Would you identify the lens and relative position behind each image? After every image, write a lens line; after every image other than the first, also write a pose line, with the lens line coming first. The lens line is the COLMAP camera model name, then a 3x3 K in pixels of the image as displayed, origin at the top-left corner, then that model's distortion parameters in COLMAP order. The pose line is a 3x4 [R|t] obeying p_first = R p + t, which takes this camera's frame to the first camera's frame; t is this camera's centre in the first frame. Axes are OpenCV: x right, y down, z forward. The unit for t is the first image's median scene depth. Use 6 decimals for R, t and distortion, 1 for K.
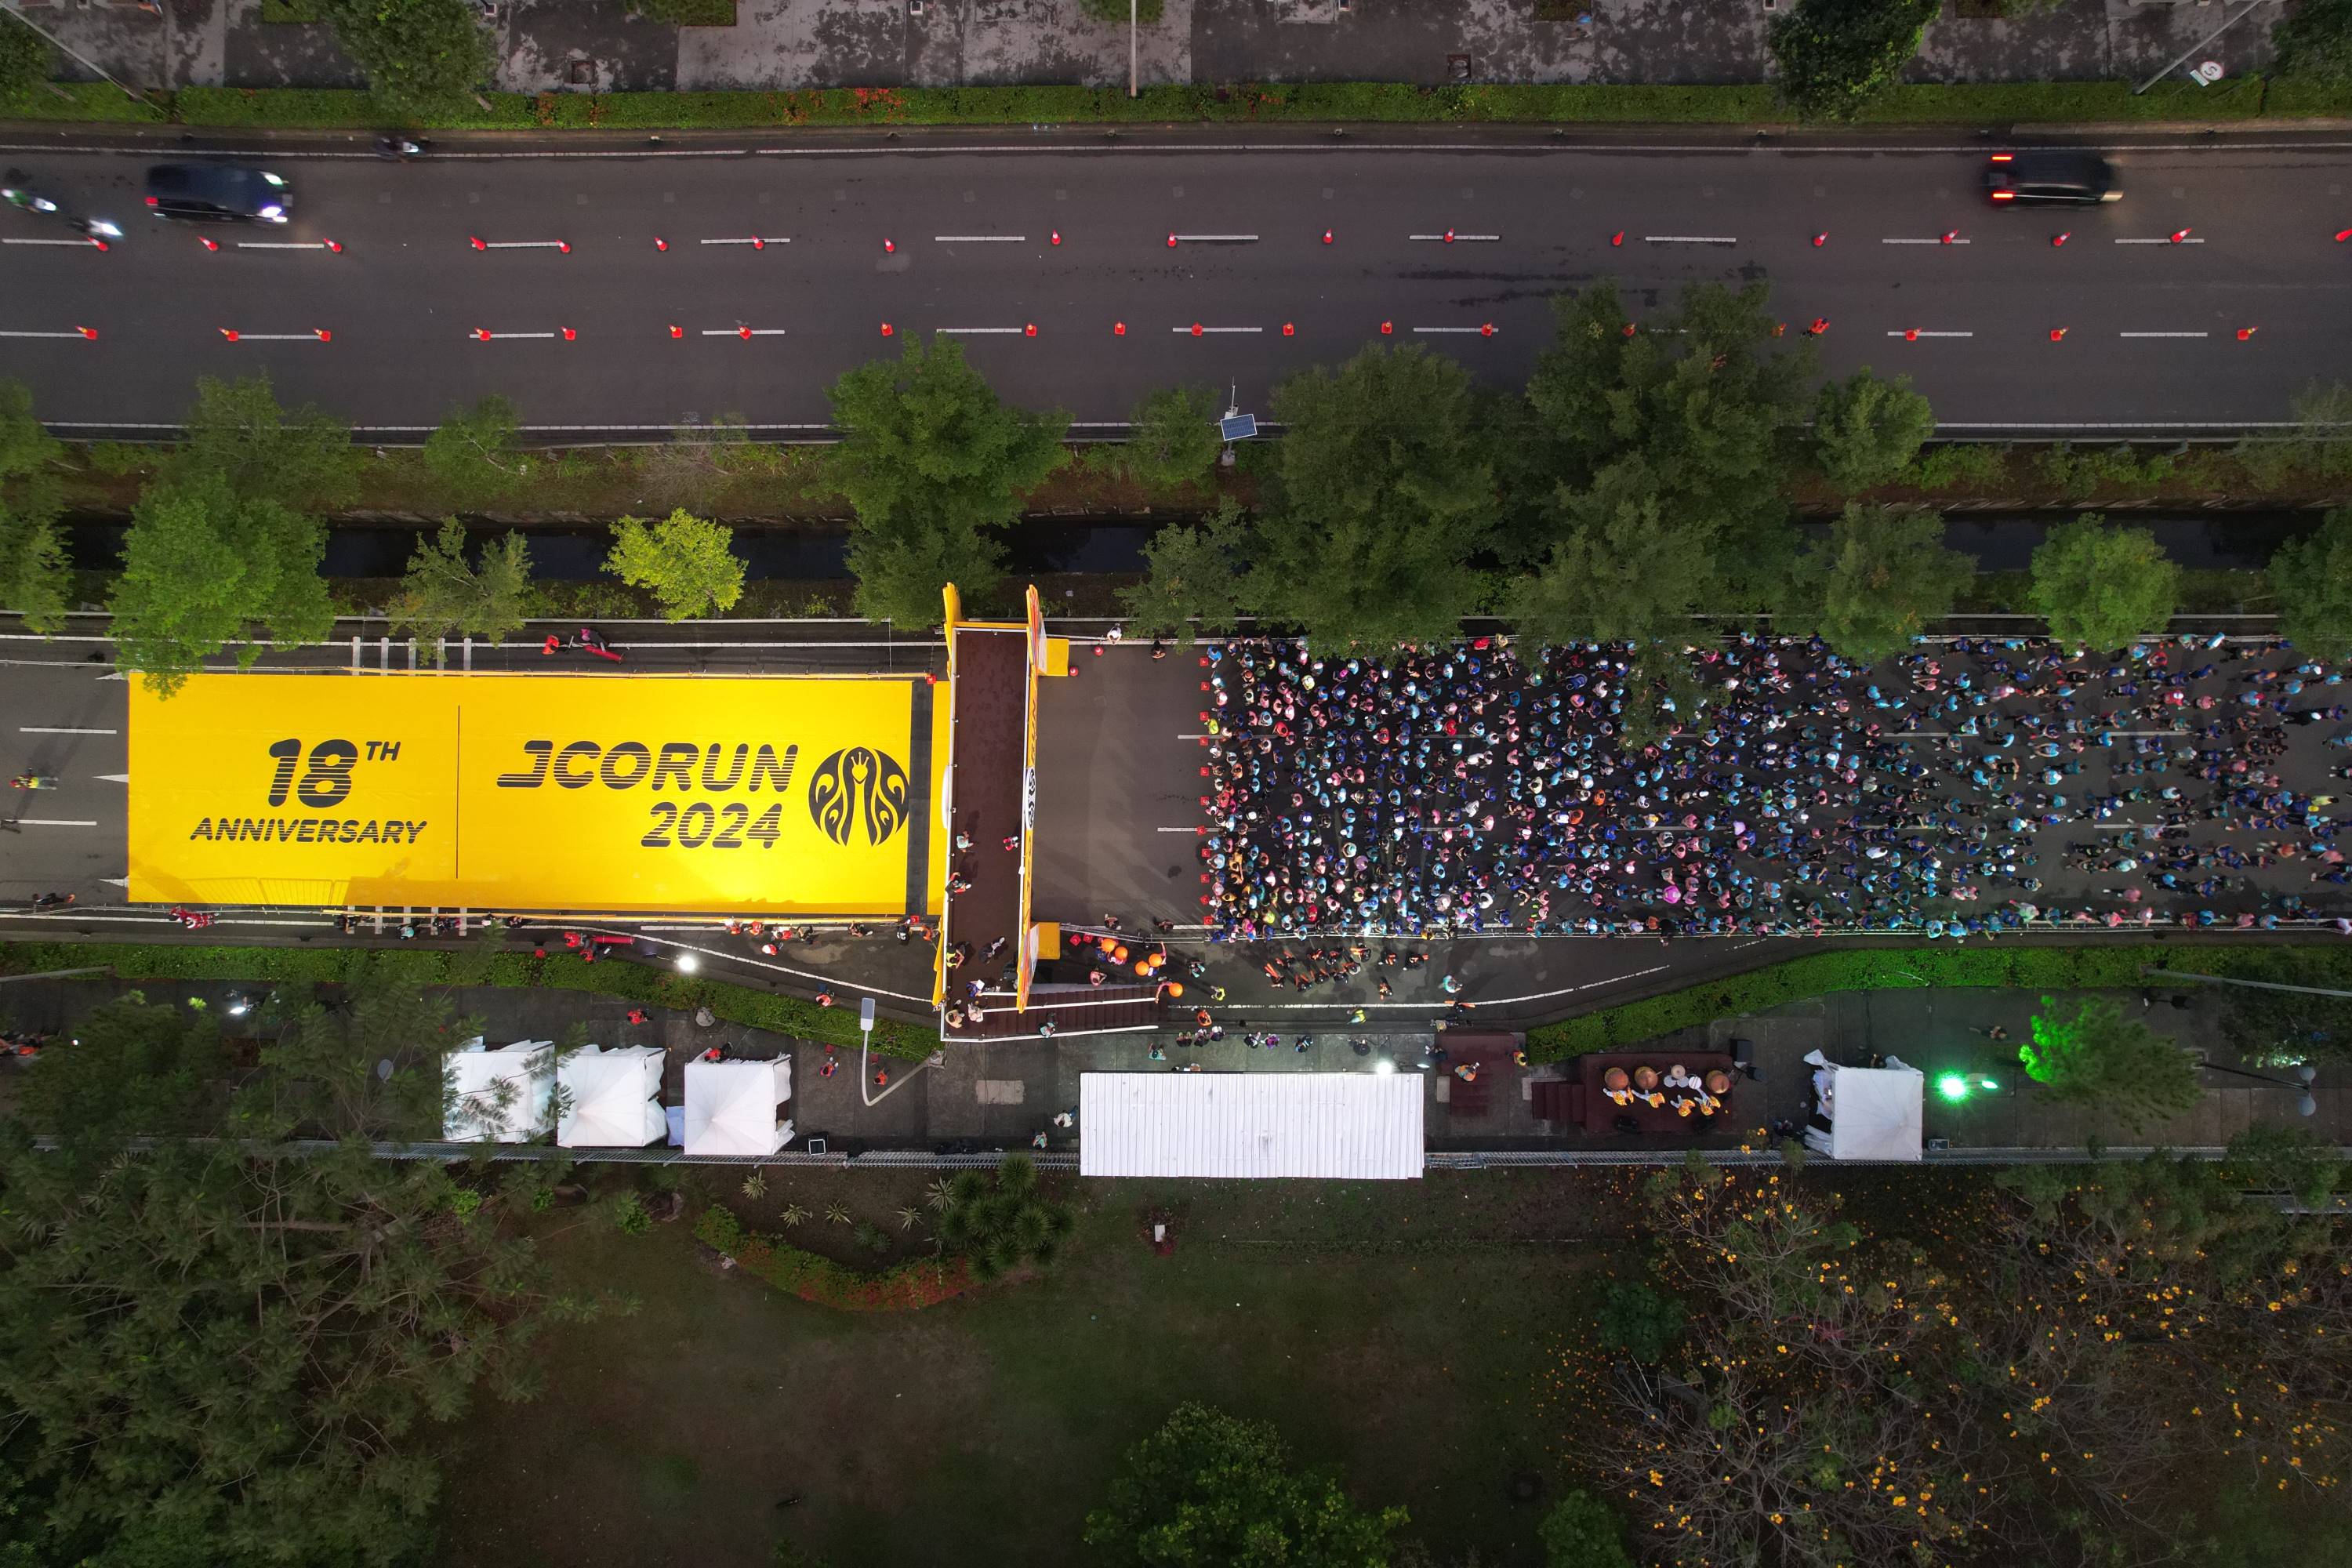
lens RADIAL K [[1491.6, 0, 1186.7], [0, 1491.6, 798.4], [0, 0, 1]] dist [-0.072747, 0.067814]
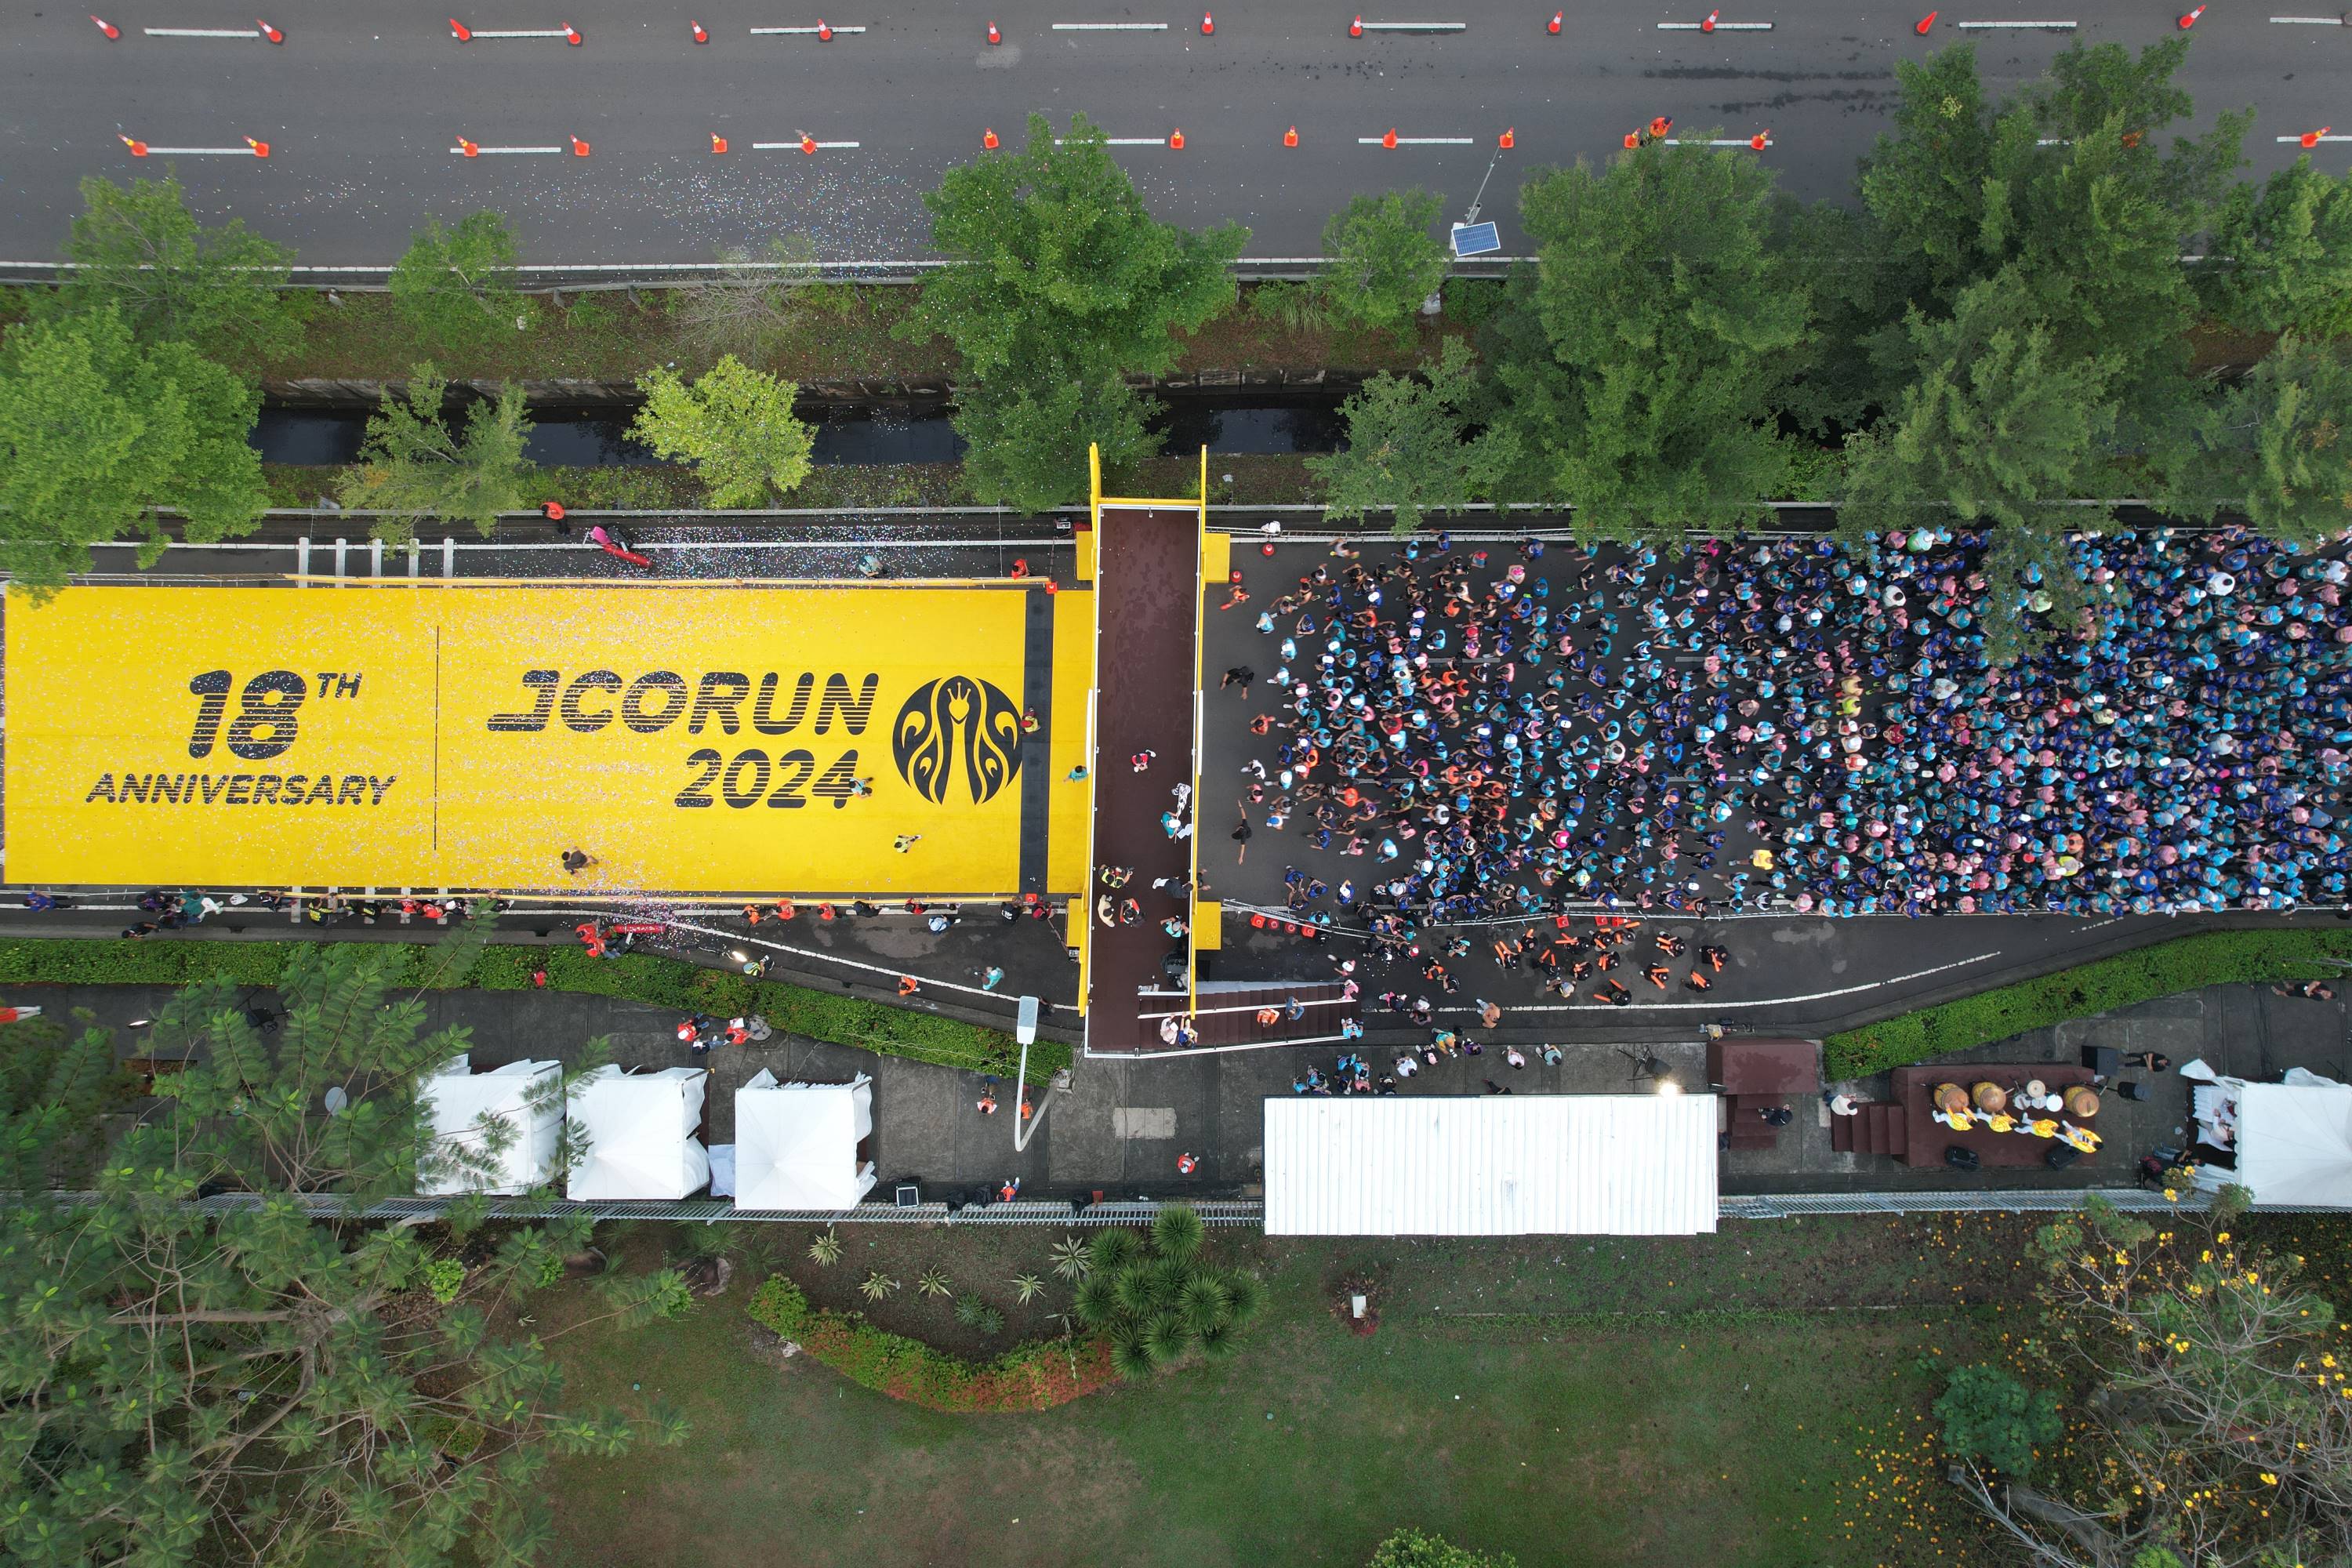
lens RADIAL K [[1486.9, 0, 1188.2], [0, 1486.9, 800.0], [0, 0, 1]] dist [-0.072405, 0.065570]
pose [[0.999970, -0.005252, 0.005679, -0.106918], [0.005294, 0.999959, -0.007370, 0.036396], [-0.005640, 0.007399, 0.999957, 0.232964]]
